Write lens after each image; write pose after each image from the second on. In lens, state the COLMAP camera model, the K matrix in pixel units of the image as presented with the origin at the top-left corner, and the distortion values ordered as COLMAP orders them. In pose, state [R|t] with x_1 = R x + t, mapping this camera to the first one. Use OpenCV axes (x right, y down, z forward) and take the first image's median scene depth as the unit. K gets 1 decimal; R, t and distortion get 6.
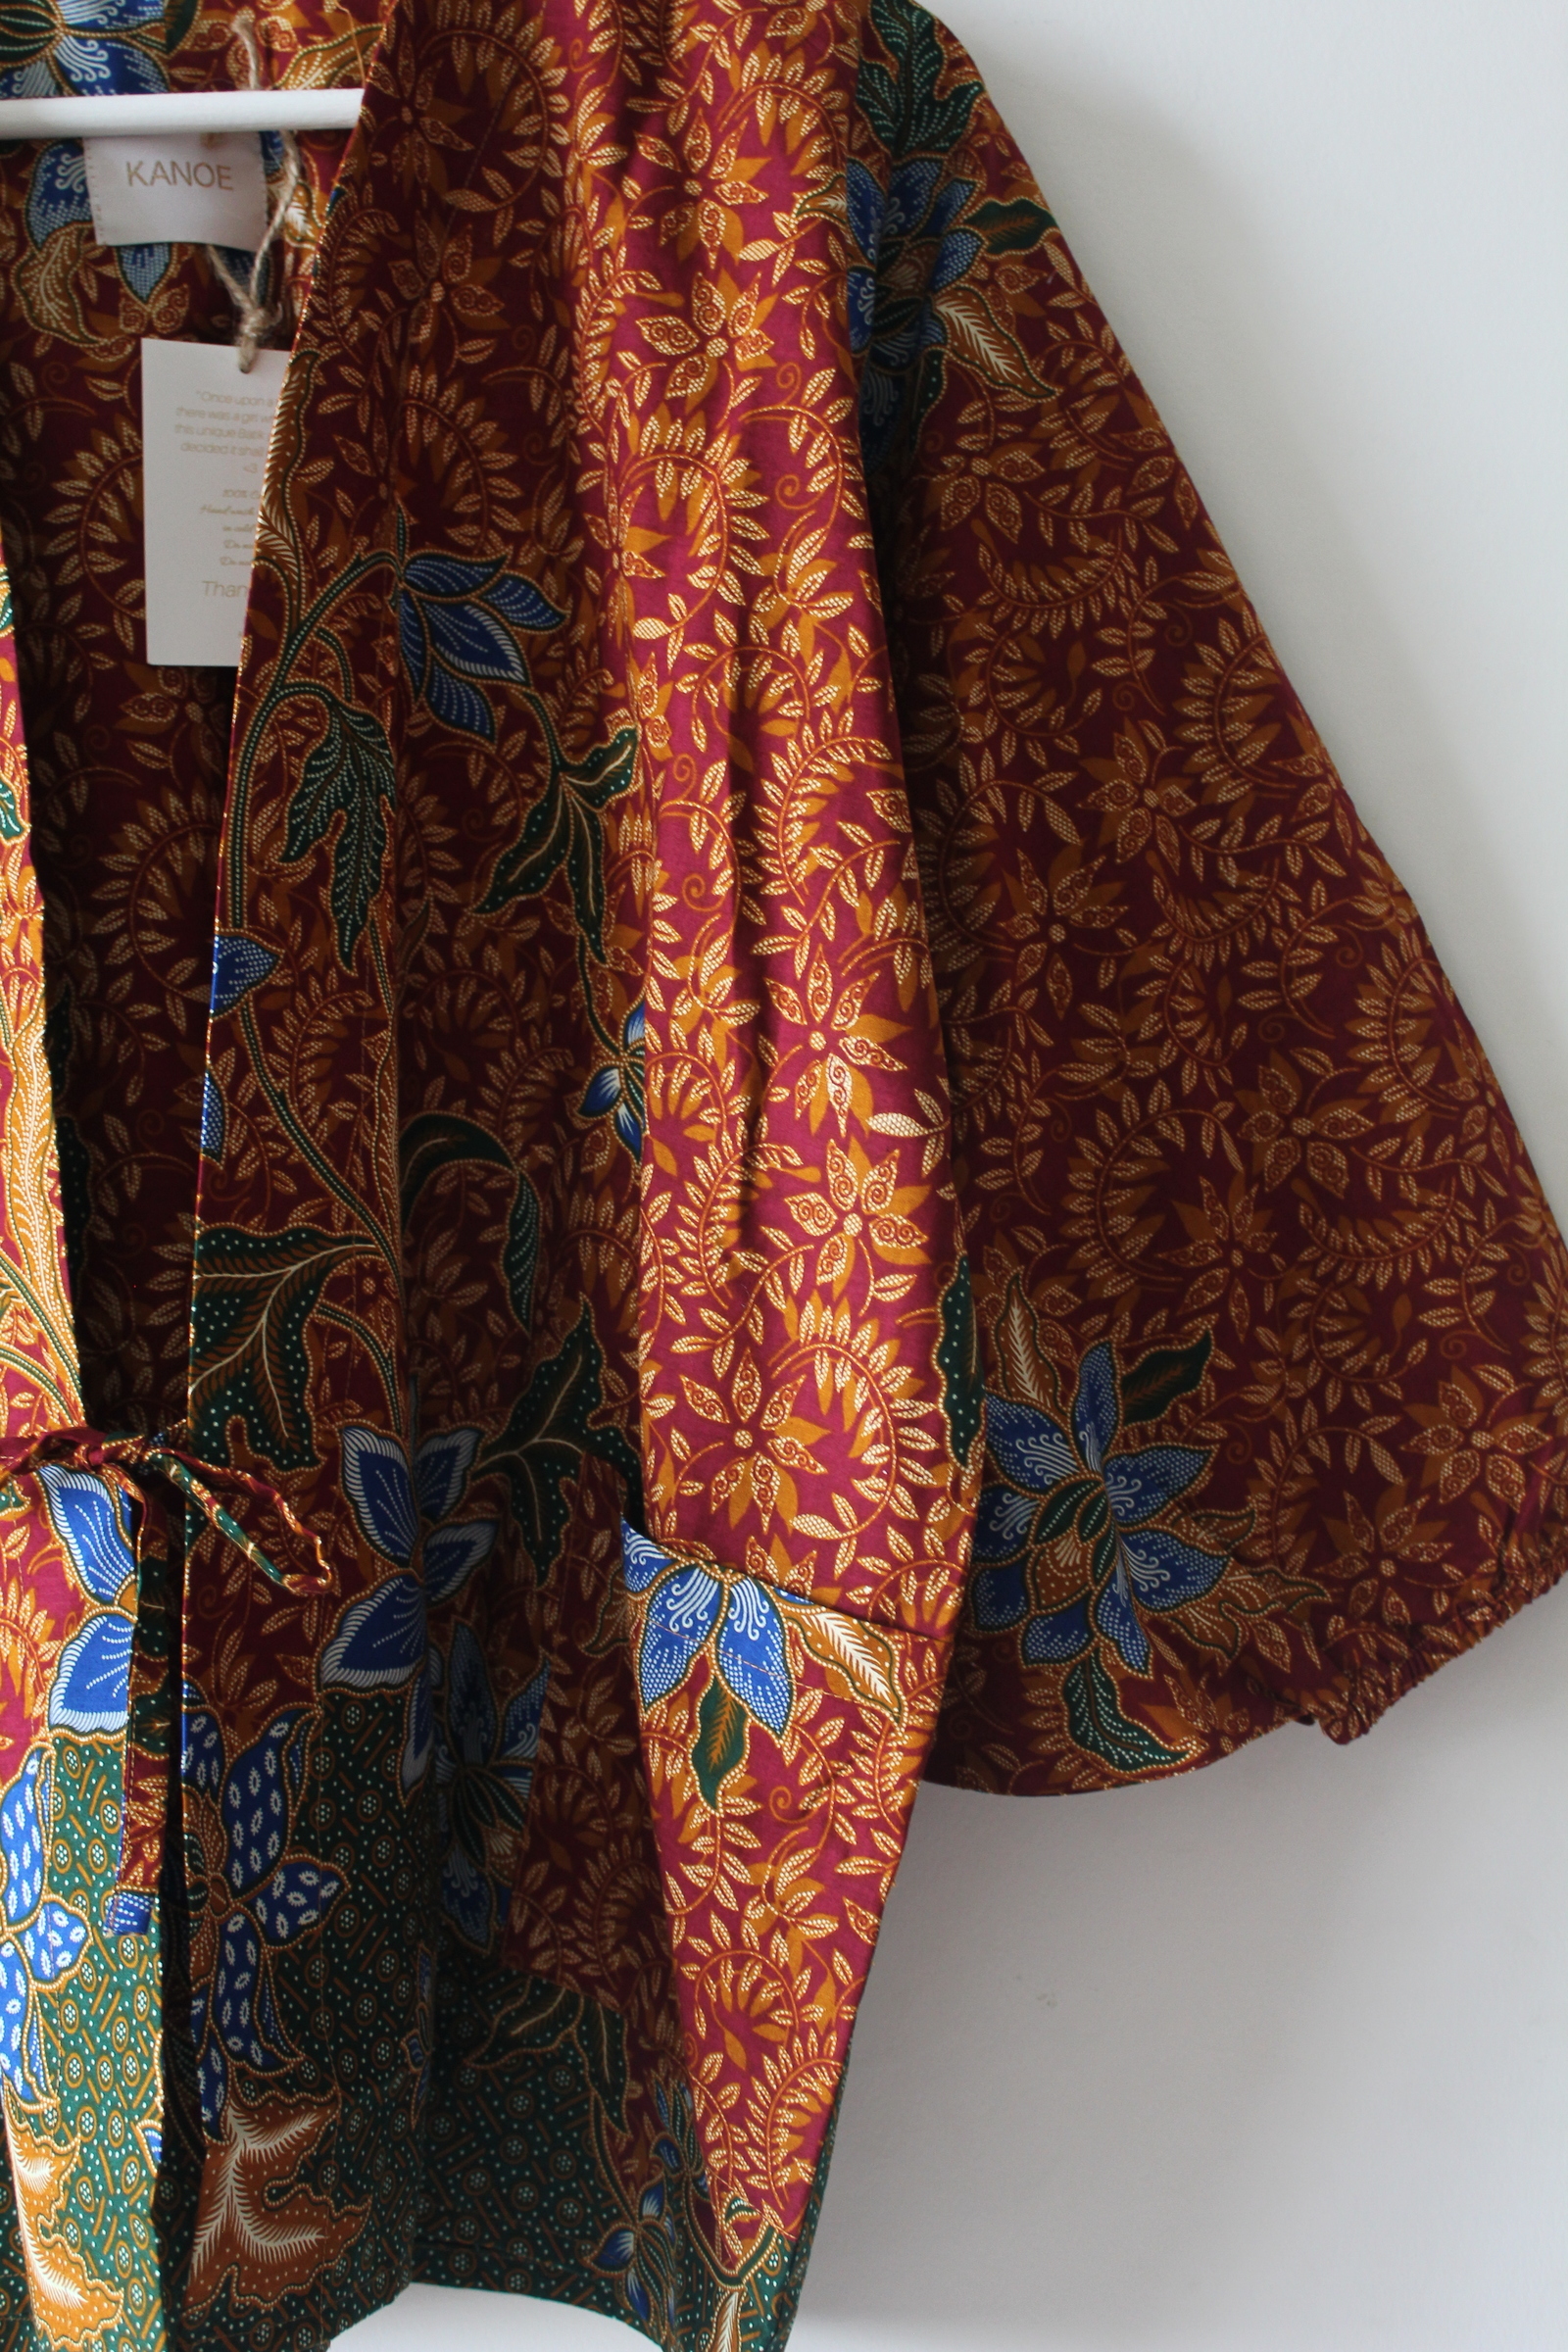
lens RADIAL K [[2615.8, 0, 784.0], [0, 2615.8, 1176.0], [0, 0, 1]] dist [-0.128149, 0.149423]
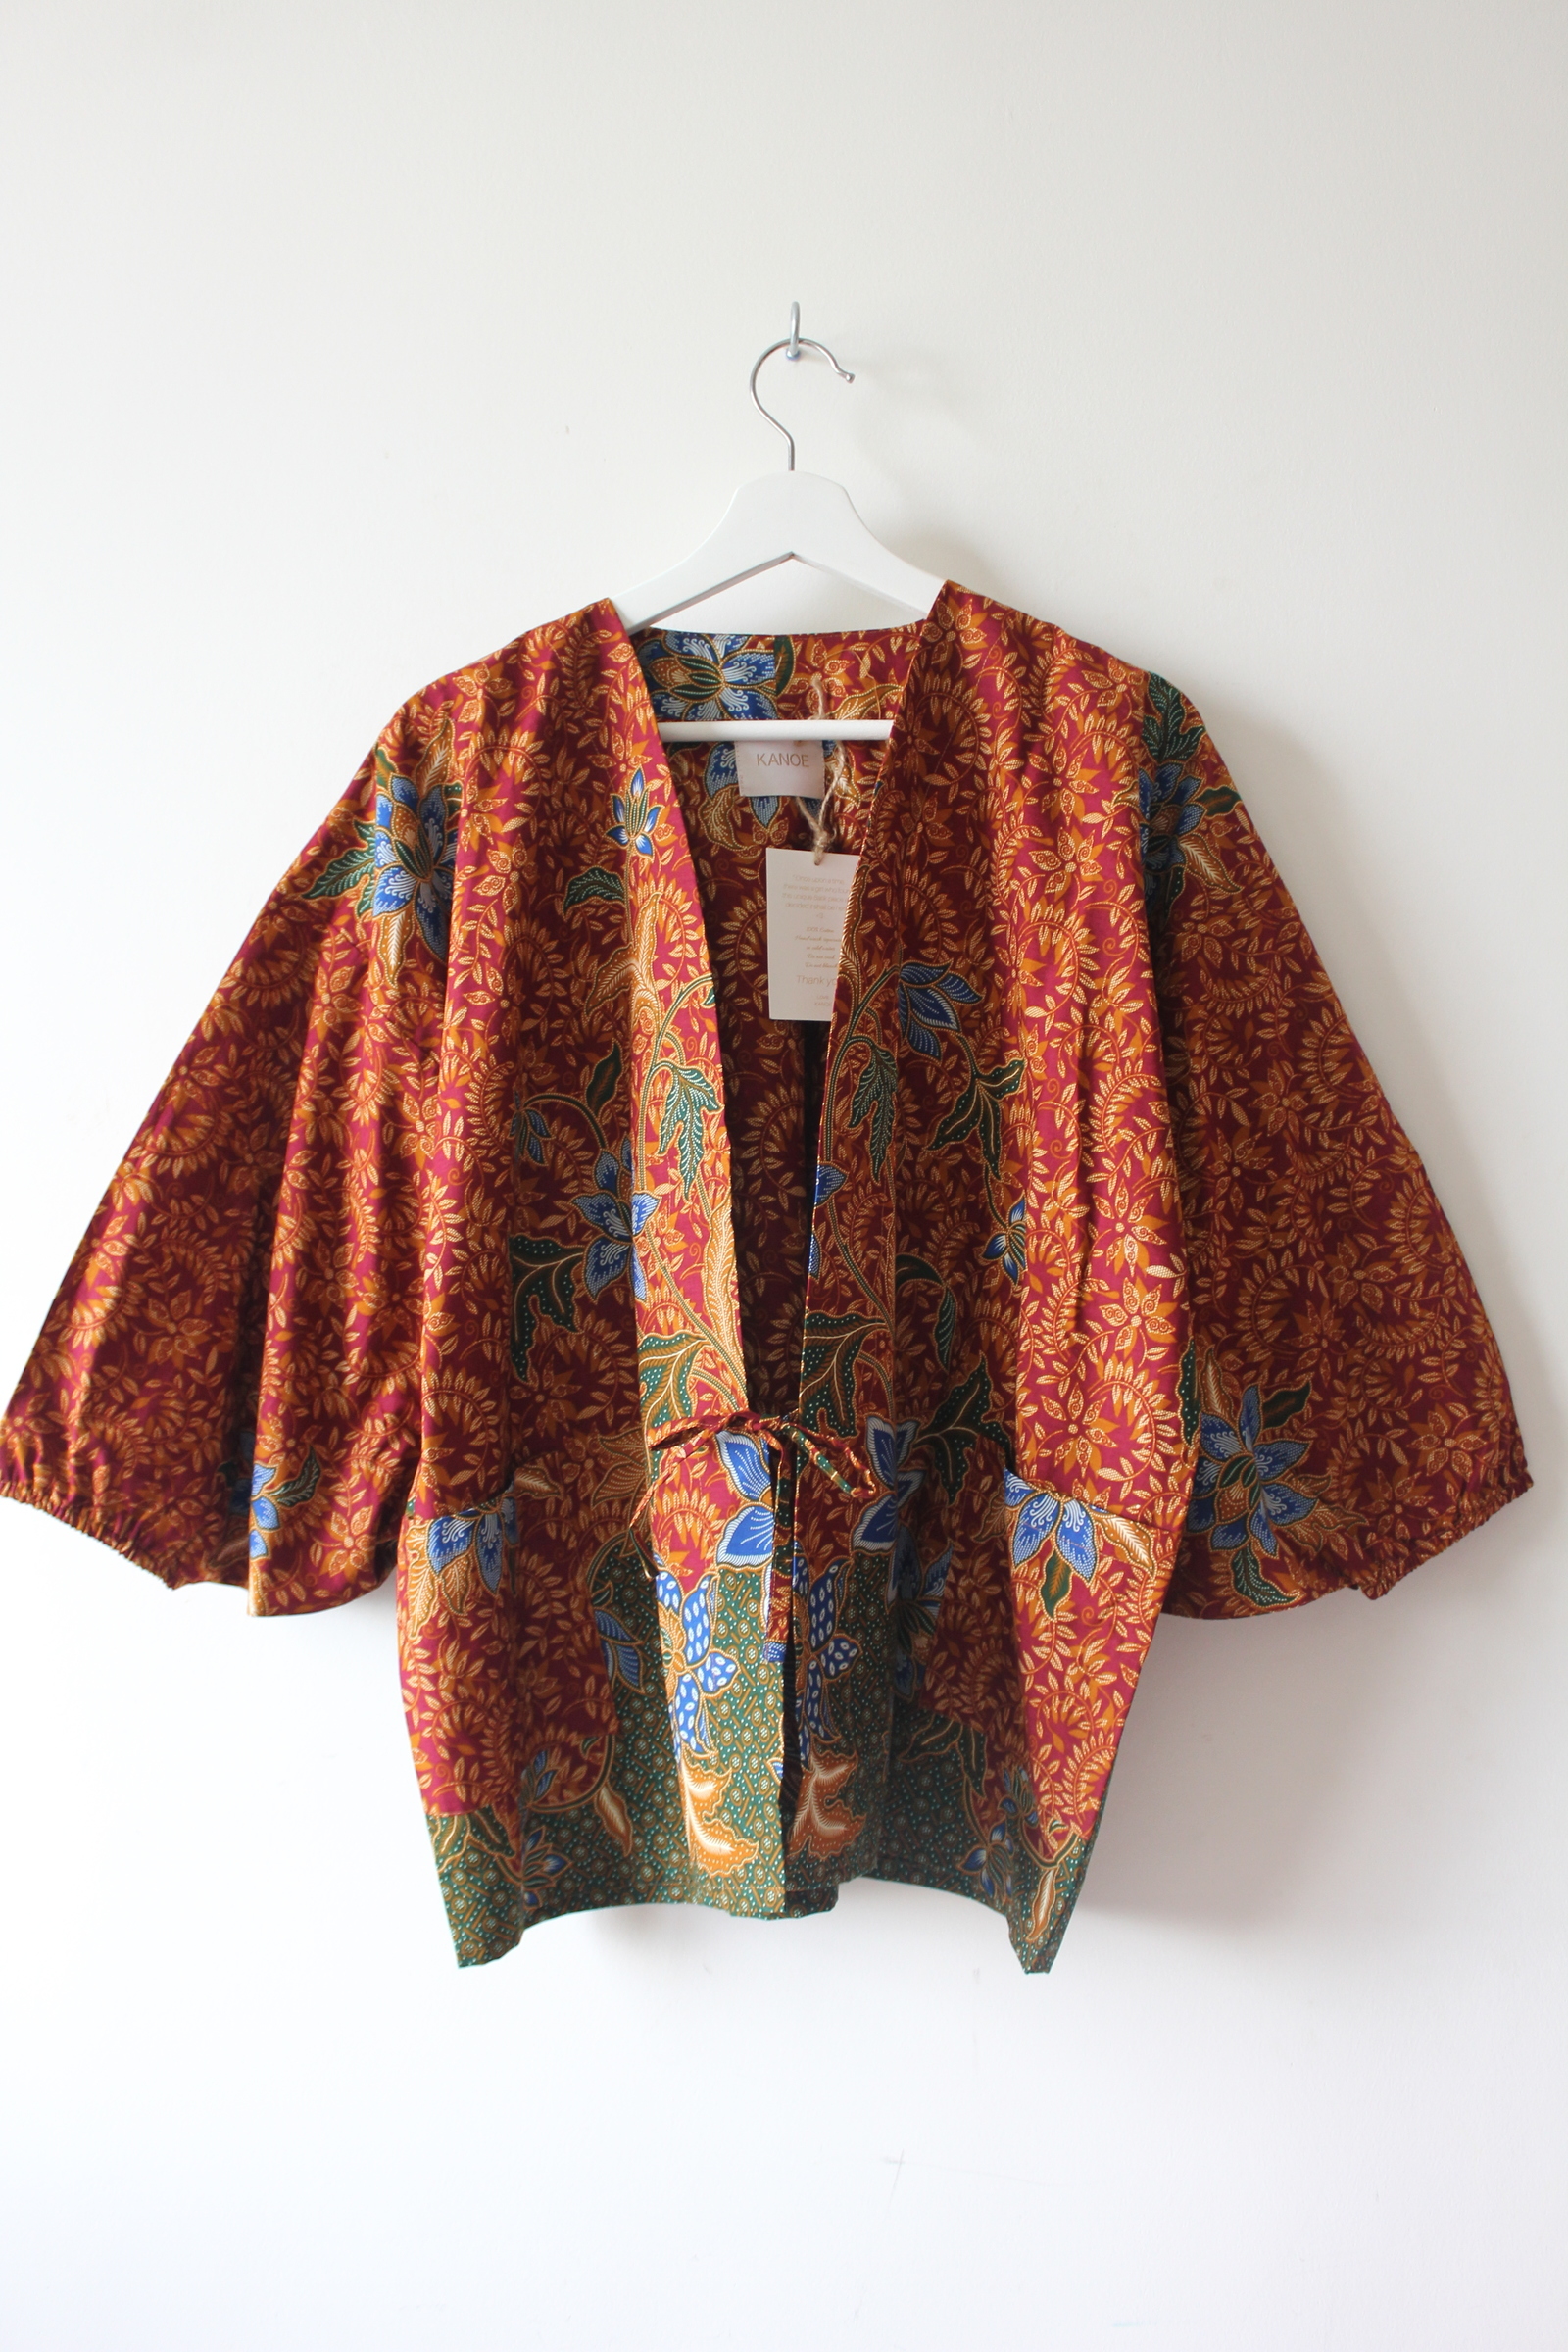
lens RADIAL K [[1945.1, 0, 784.0], [0, 1945.1, 1176.0], [0, 0, 1]] dist [-0.178630, 0.170461]
pose [[0.997444, 0.029600, -0.065027, -0.141246], [-0.032370, 0.998595, -0.041956, -0.020260], [0.063694, 0.043954, 0.997001, -0.457674]]
